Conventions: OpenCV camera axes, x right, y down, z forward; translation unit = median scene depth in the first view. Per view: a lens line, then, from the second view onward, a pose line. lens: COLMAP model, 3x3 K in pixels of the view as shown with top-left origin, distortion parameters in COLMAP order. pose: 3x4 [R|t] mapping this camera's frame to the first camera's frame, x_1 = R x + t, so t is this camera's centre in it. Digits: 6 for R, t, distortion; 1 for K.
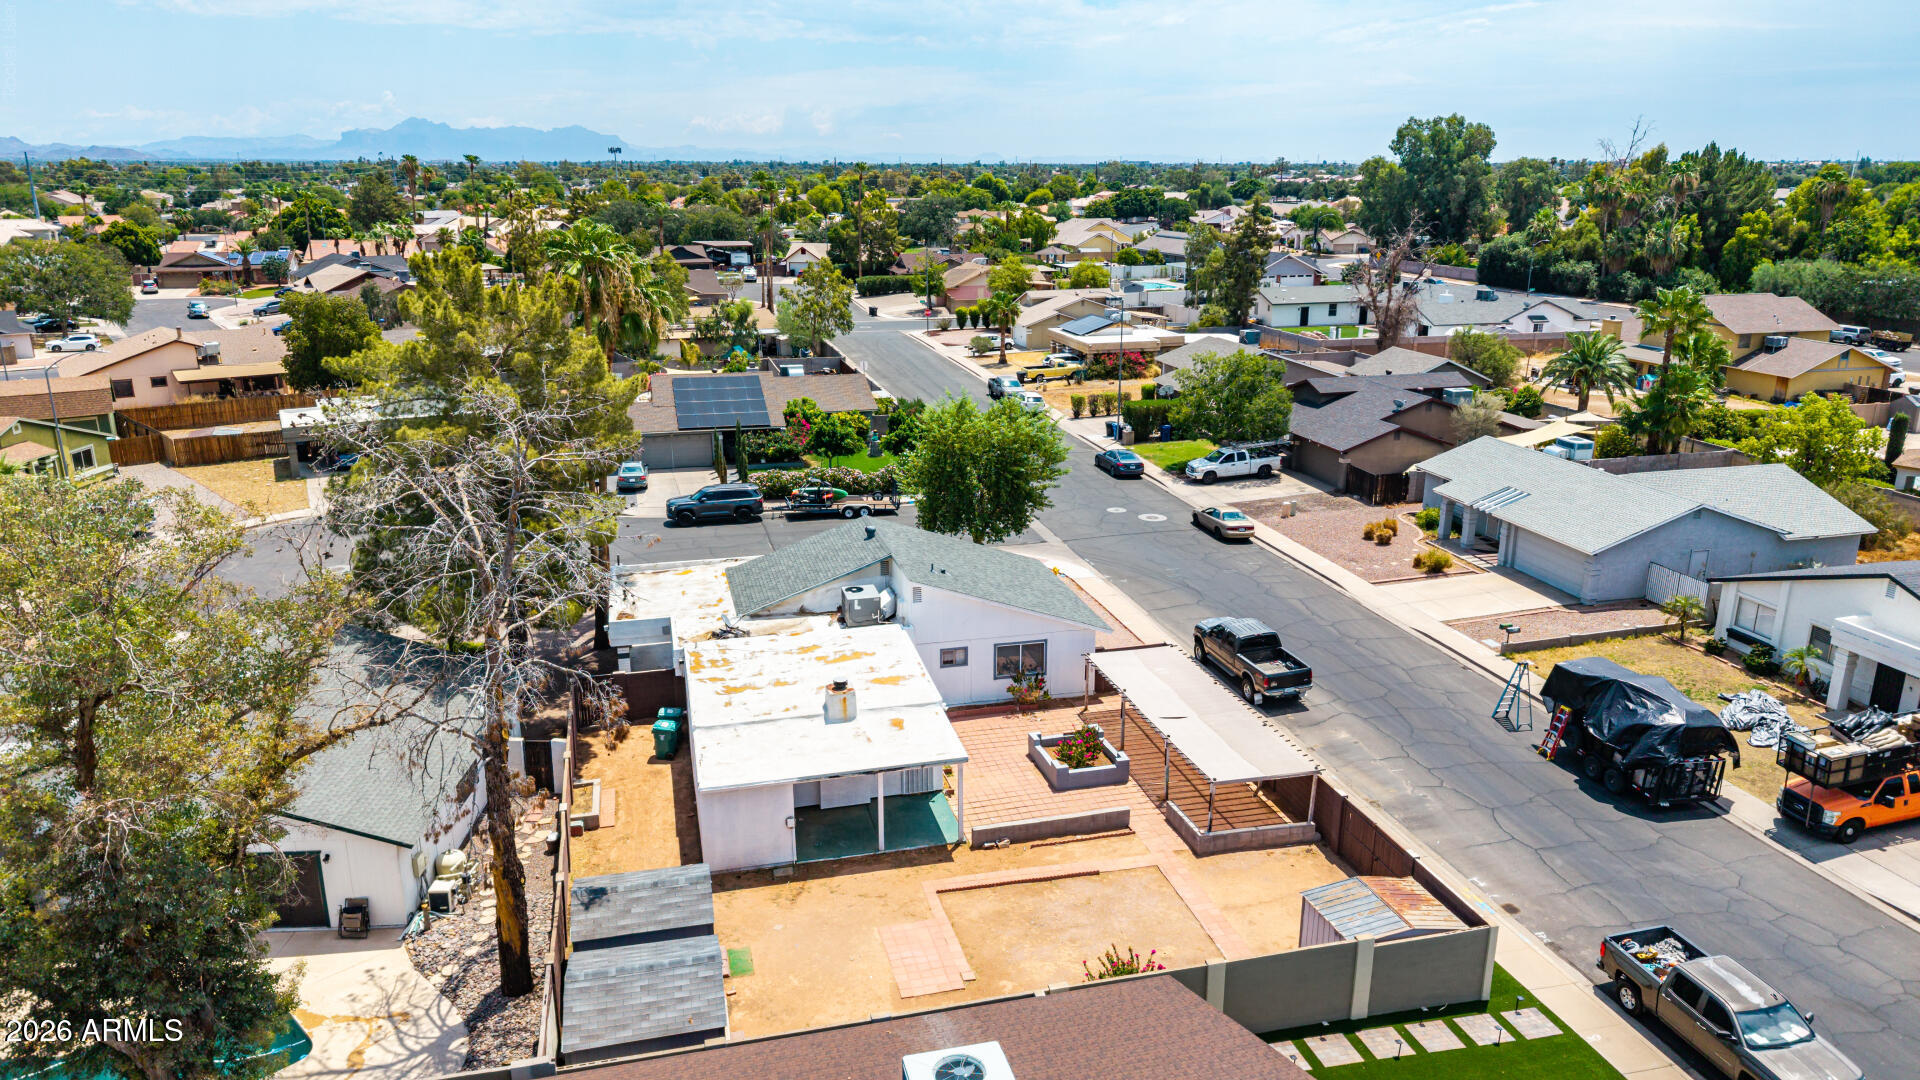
lens RADIAL K [[1298.0, 0, 960.0], [0, 1298.0, 540.0], [0, 0, 1]] dist [0.035480, -0.041392]
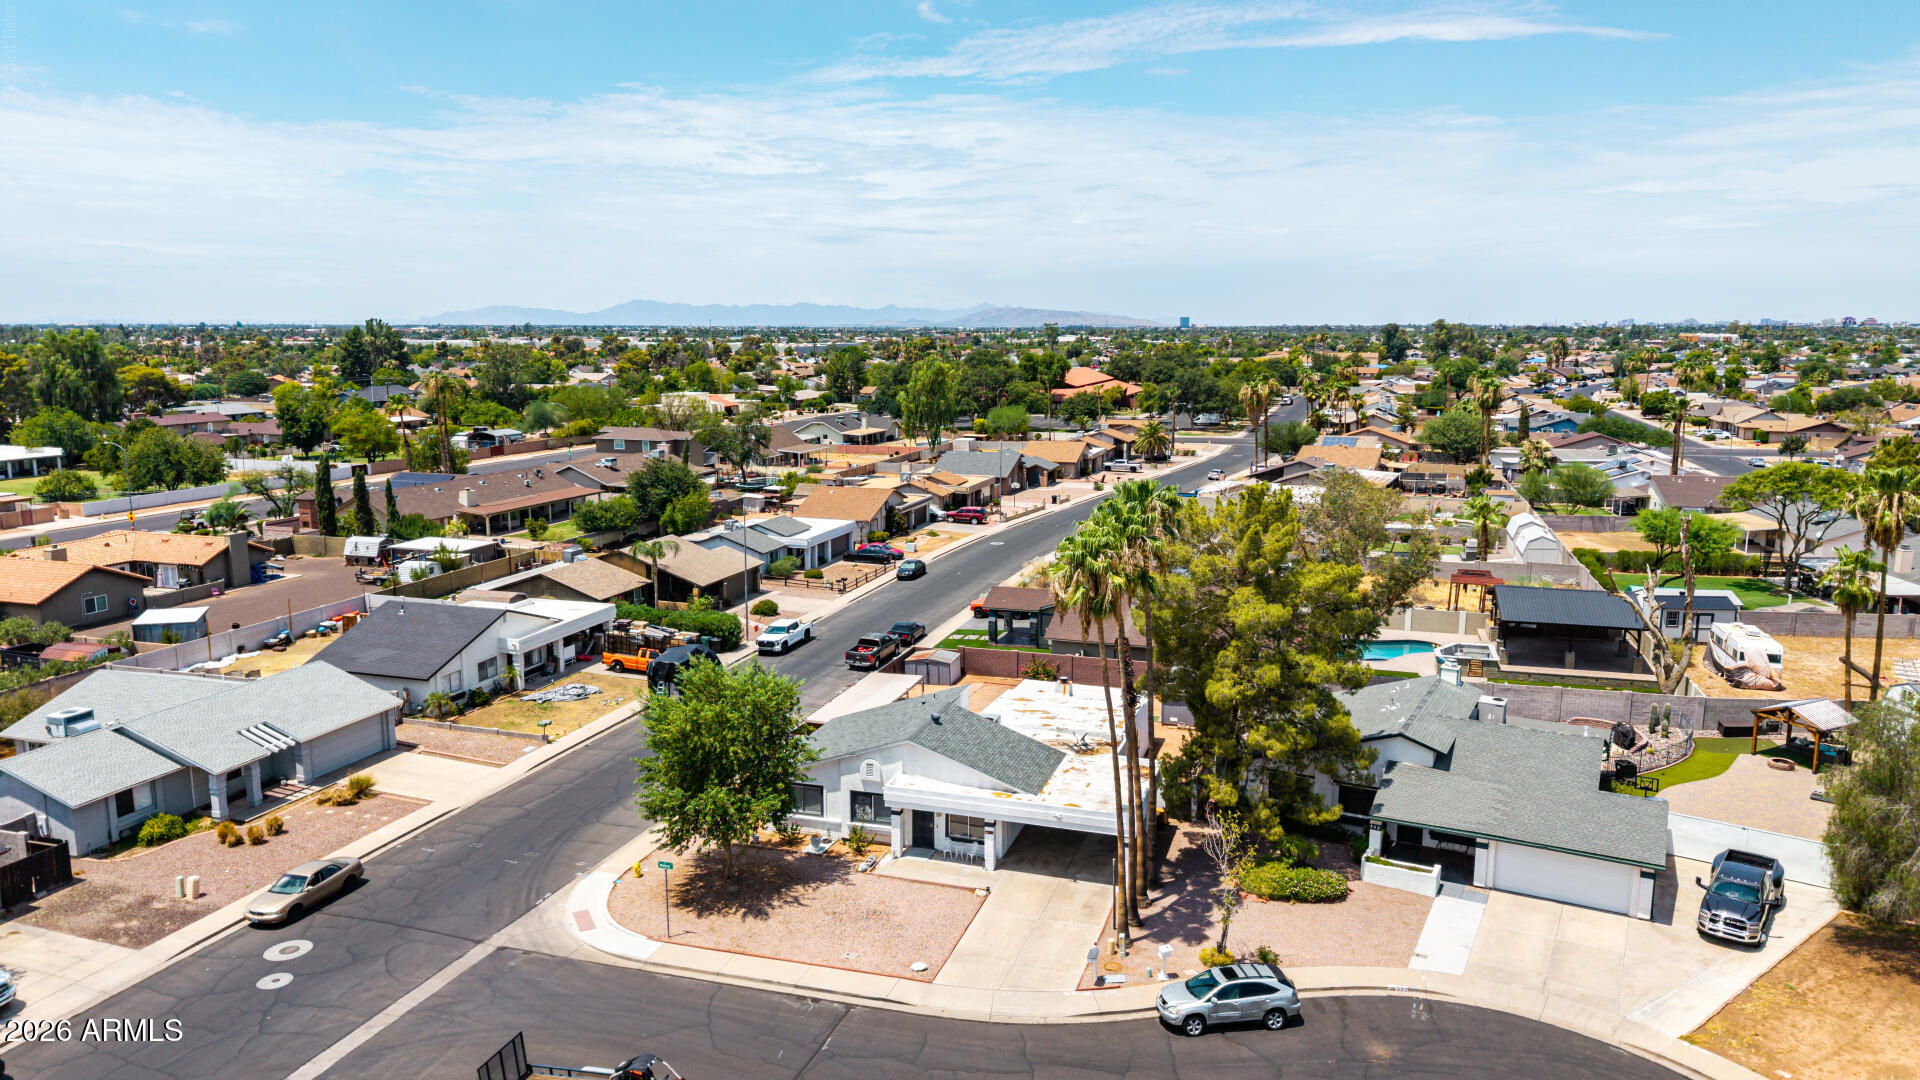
lens RADIAL K [[1287.2, 0, 957.9], [0, 1287.2, 541.0], [0, 0, 1]] dist [0.022740, -0.017831]
pose [[-0.850929, -0.081873, 0.518861, -0.660070], [0.147321, 0.910937, 0.385345, -0.582433], [-0.504199, 0.404340, -0.763081, 1.771613]]
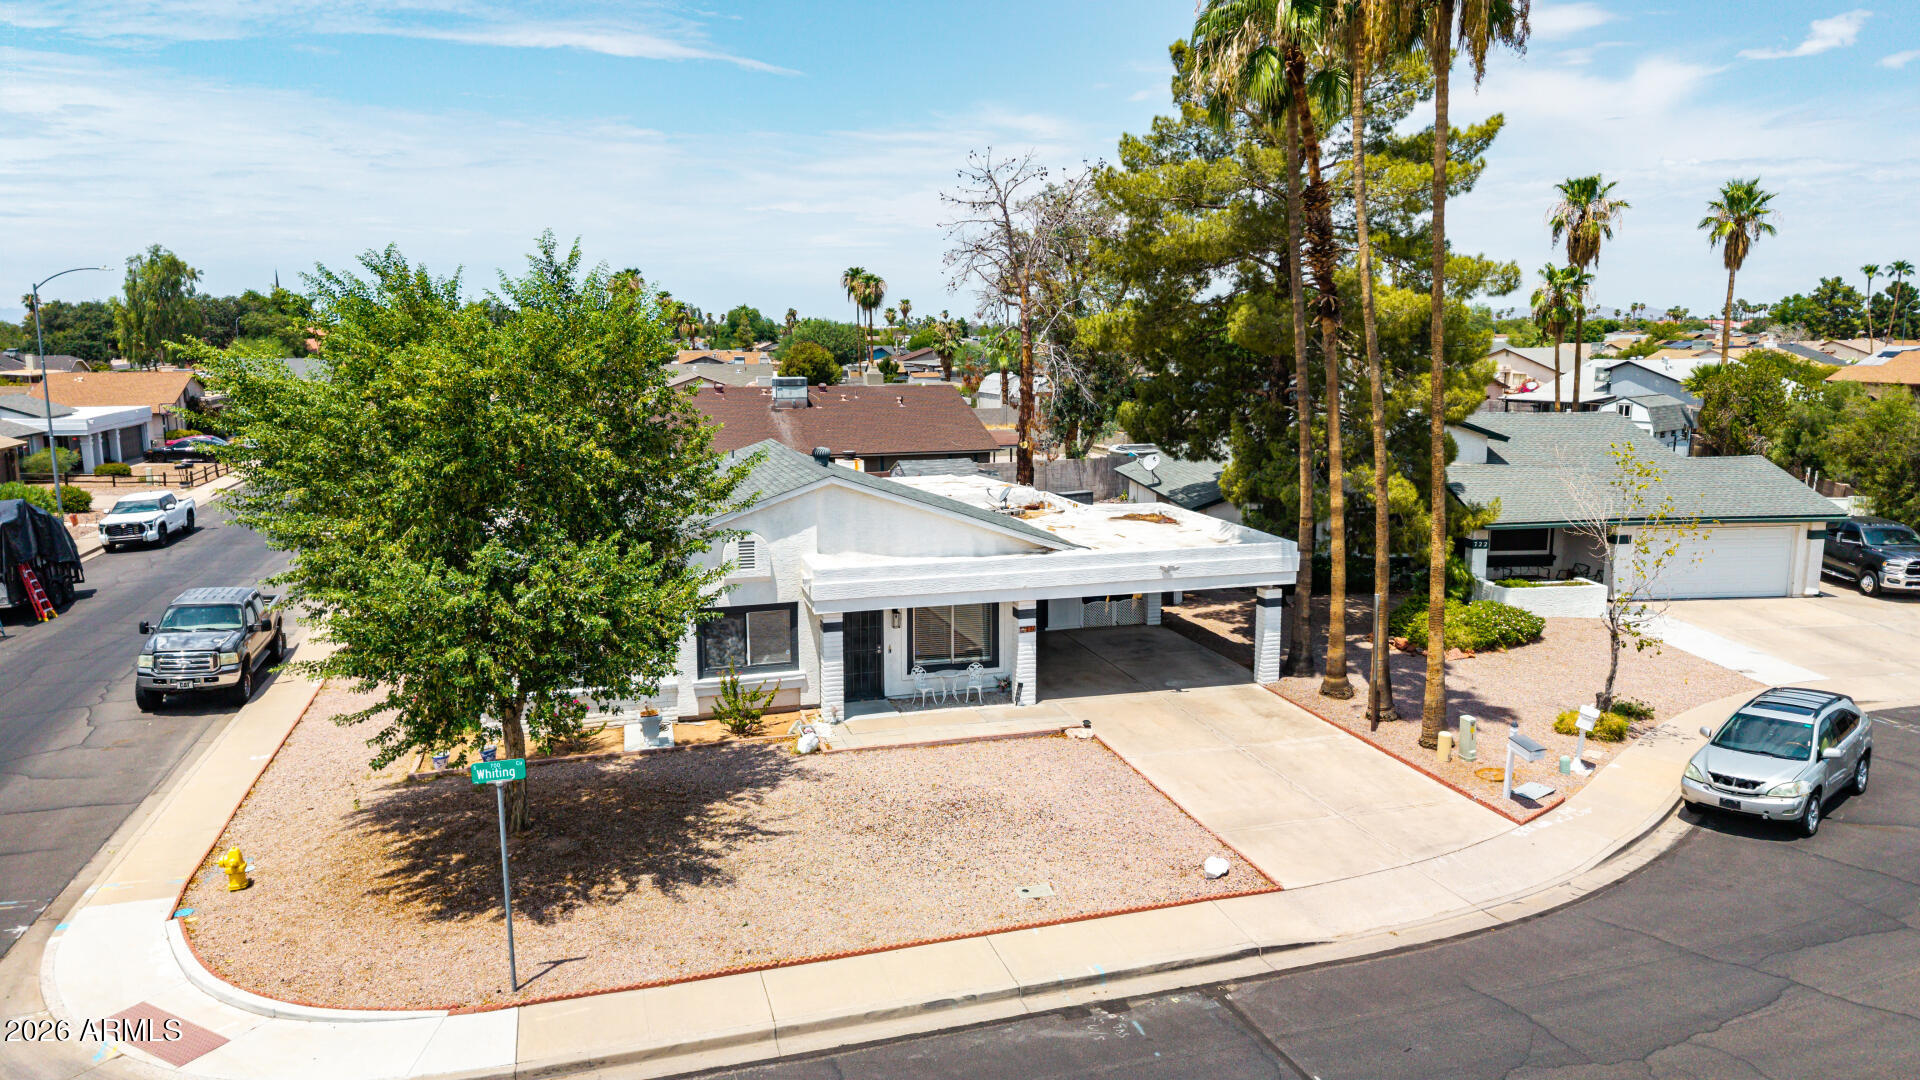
lens RADIAL K [[1286.7, 0, 958.5], [0, 1286.7, 538.5], [0, 0, 1]] dist [0.008919, 0.002278]
pose [[-0.998889, 0.017043, -0.043928, -0.105670], [-0.003208, 0.905530, 0.424269, -0.215180], [0.047009, 0.423939, -0.904470, 1.514076]]
